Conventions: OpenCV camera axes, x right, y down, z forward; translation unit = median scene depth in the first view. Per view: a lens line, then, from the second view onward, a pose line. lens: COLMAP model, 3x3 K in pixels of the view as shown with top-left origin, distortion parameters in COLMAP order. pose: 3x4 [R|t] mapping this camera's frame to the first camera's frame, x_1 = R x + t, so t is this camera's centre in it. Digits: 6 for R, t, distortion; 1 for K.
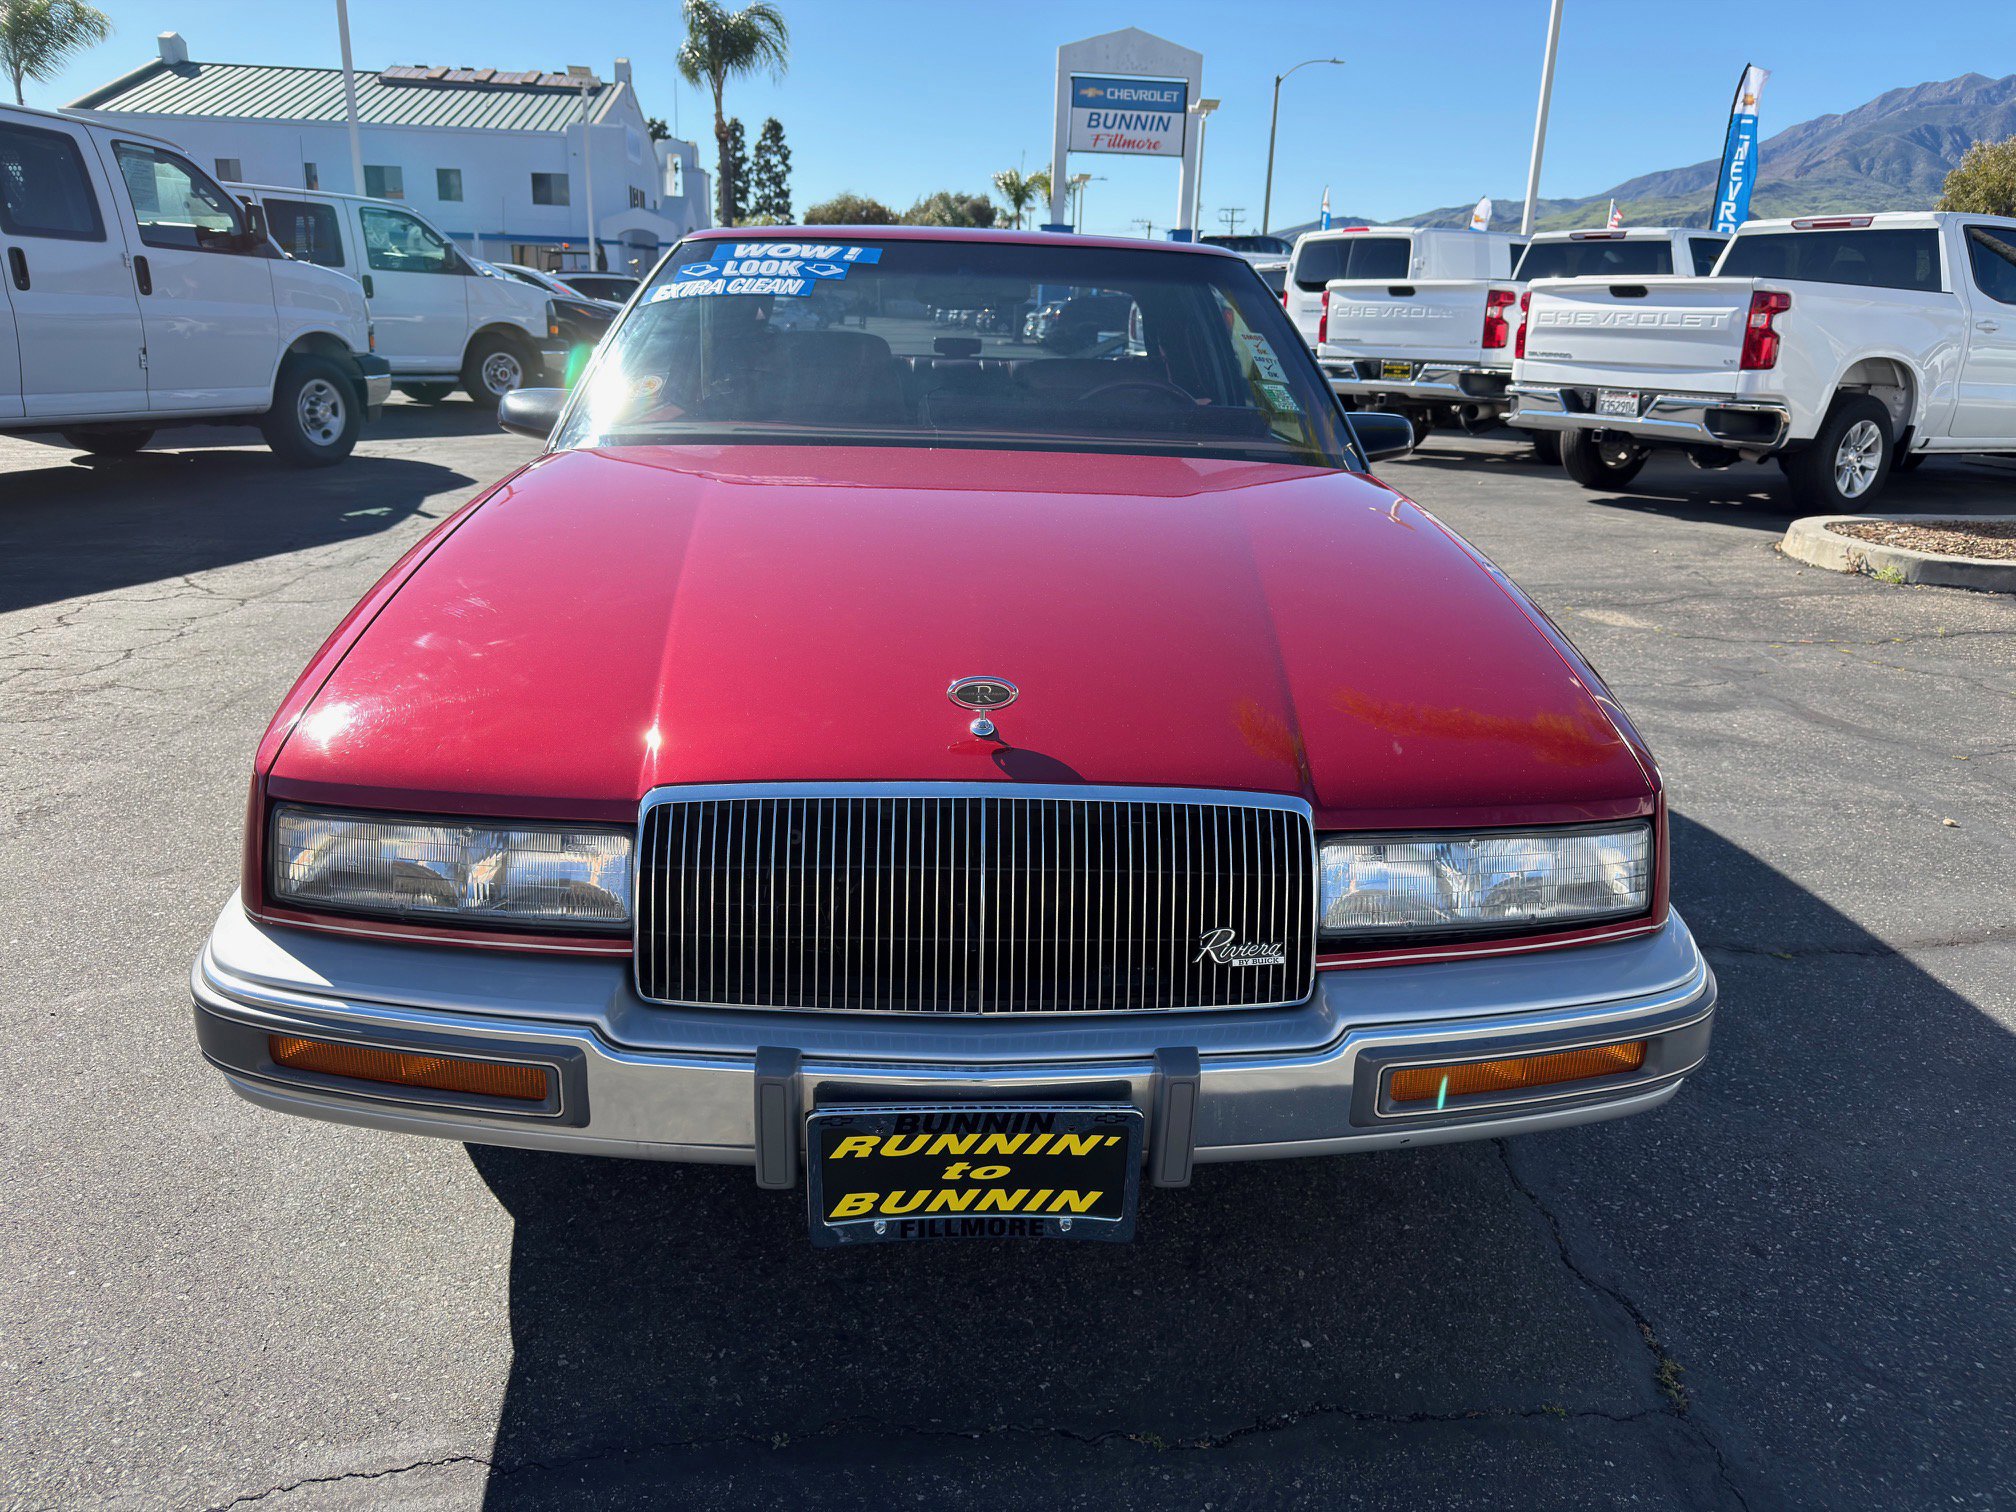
lens RADIAL K [[1454.8, 0, 1002.6], [0, 1454.8, 755.9], [0, 0, 1]] dist [0.007236, -0.012780]
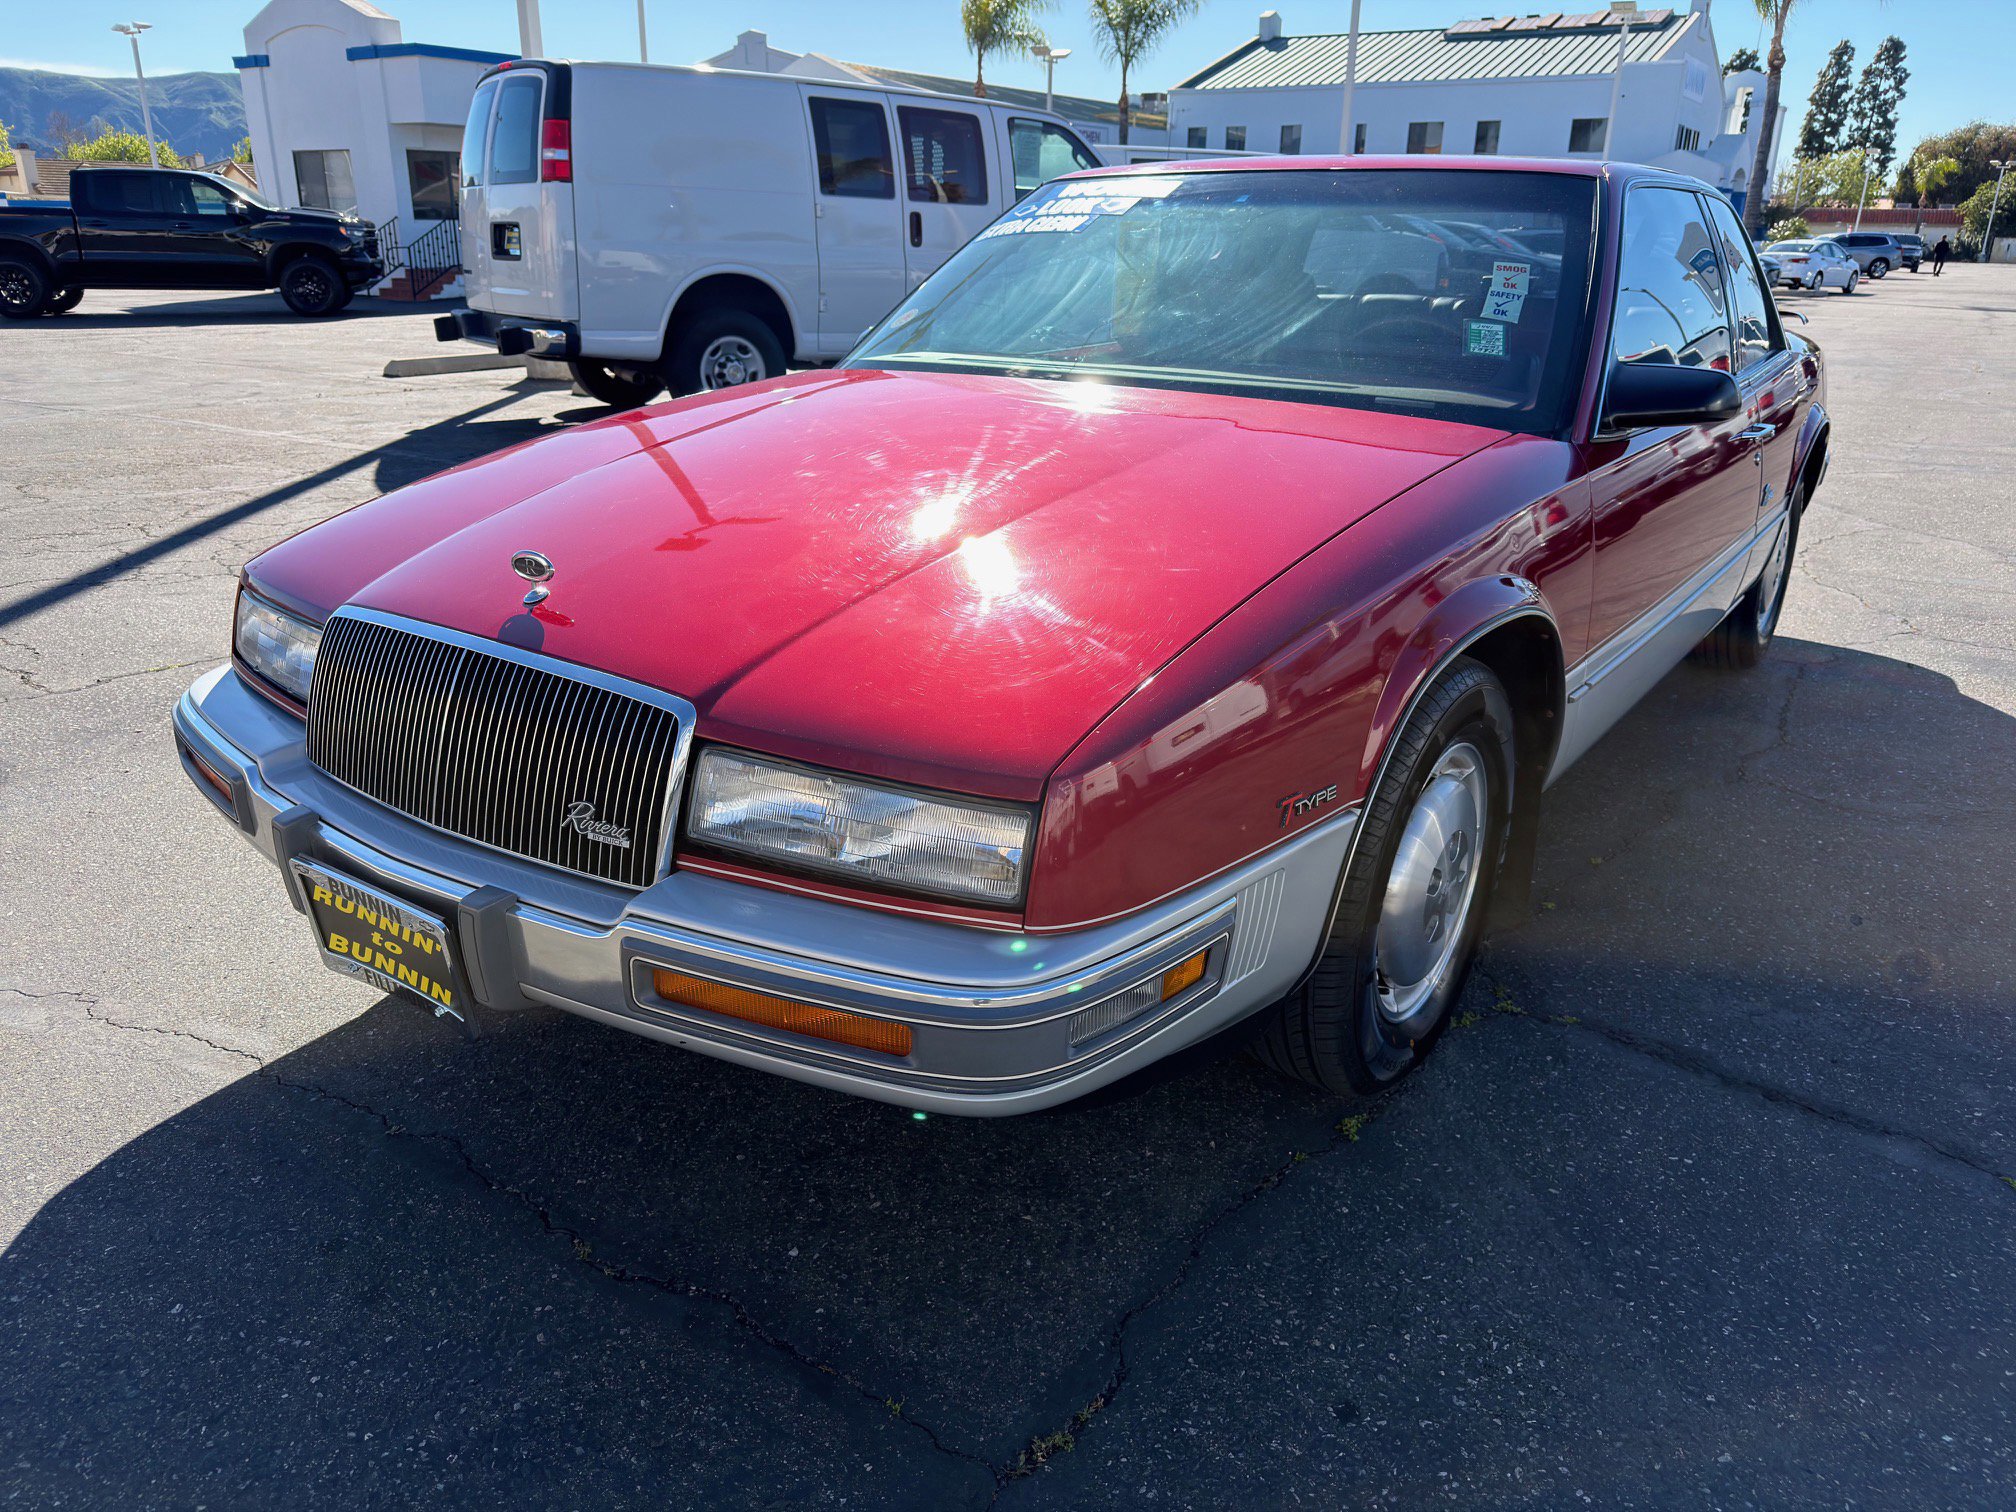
lens RADIAL K [[1457.2, 0, 993.4], [0, 1457.2, 764.2], [0, 0, 1]] dist [0.004068, -0.008181]
pose [[0.784830, 0.192235, -0.589142, 0.184914], [-0.172654, 0.980858, 0.090048, -0.010843], [0.595175, 0.031045, 0.802996, 0.054697]]
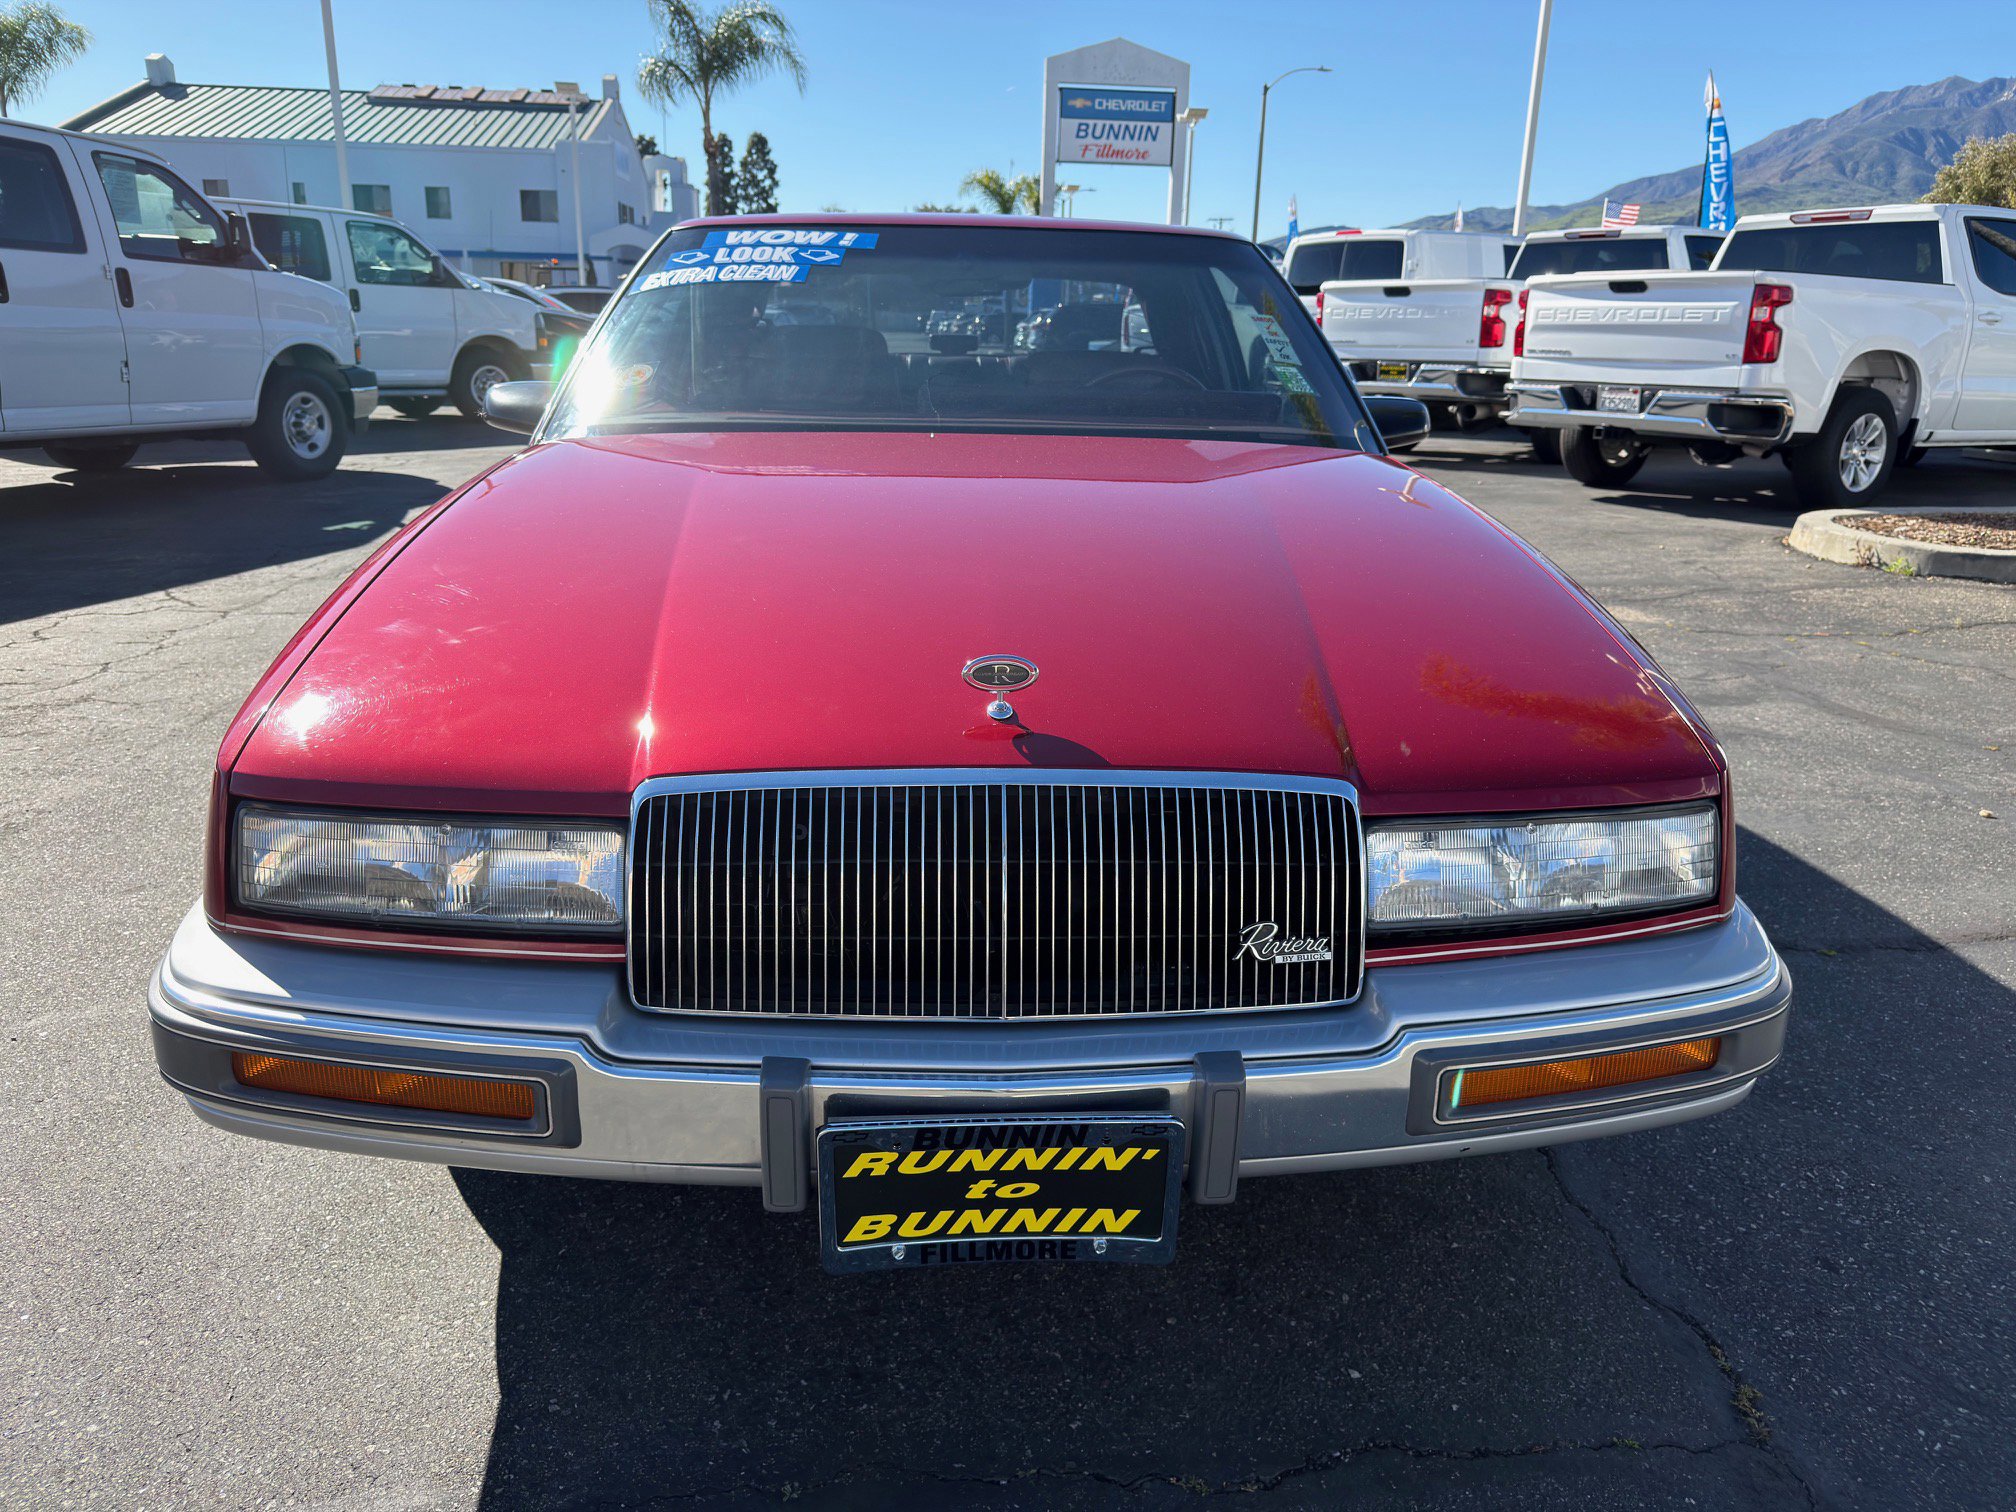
lens RADIAL K [[1463.5, 0, 1005.1], [0, 1463.5, 736.4], [0, 0, 1]] dist [0.004467, -0.005057]
pose [[0.999909, -0.012486, 0.005154, -0.003016], [0.012595, 0.999685, -0.021691, 0.003341], [-0.004882, 0.021754, 0.999751, 0.012396]]
